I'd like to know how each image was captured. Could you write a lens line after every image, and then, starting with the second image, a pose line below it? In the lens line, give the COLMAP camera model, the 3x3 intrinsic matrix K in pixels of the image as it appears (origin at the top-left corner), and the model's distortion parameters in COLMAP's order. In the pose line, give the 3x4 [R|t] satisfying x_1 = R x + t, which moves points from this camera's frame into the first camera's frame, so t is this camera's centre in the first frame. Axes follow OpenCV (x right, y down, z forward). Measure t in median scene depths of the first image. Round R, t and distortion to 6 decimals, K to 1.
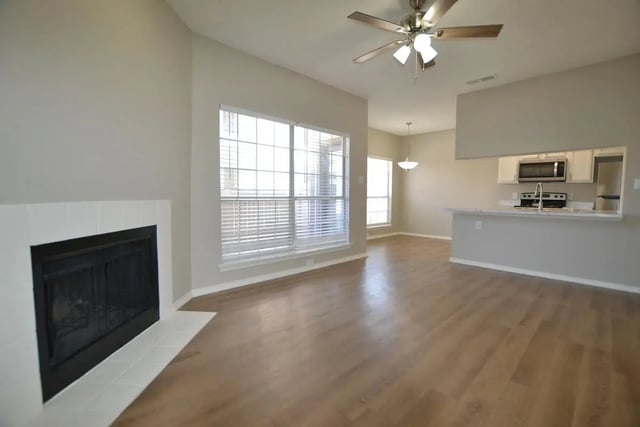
lens RADIAL K [[289.4, 0, 320.4], [0, 289.4, 213.0], [0, 0, 1]] dist [-0.005575, -0.000753]
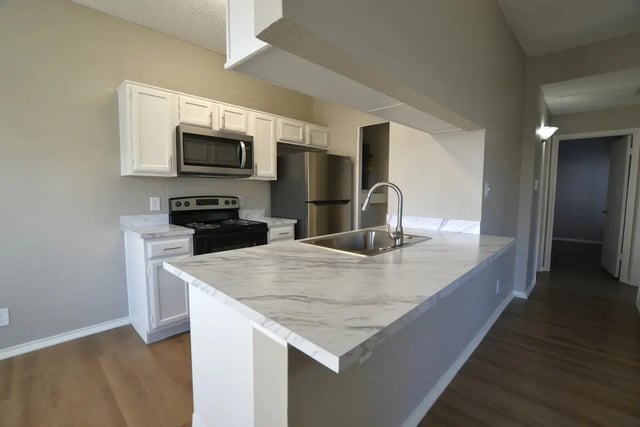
lens RADIAL K [[289.4, 0, 316.0], [0, 289.4, 214.9], [0, 0, 1]] dist [-0.005575, -0.000753]
pose [[-0.028840, -0.101269, 0.994441, 0.227123], [0.063404, 0.992666, 0.102927, -0.080488], [-0.997571, 0.066020, -0.022207, 0.825198]]
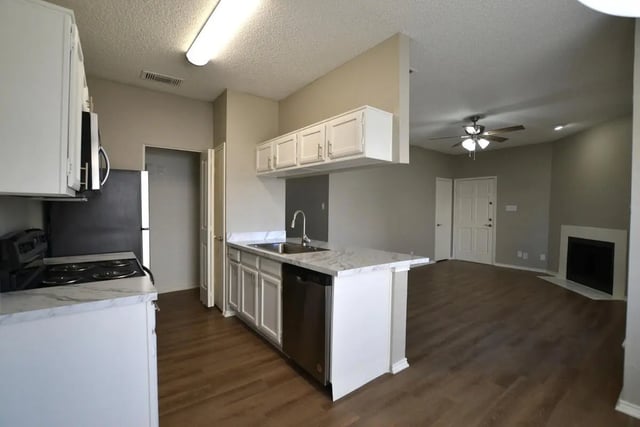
lens RADIAL K [[289.4, 0, 321.4], [0, 289.4, 210.4], [0, 0, 1]] dist [-0.005575, -0.000753]
pose [[-0.994137, -0.024075, 0.105412, 0.454748], [-0.016335, 0.997148, 0.073681, -0.119560], [-0.106886, 0.071527, -0.991695, 1.280909]]
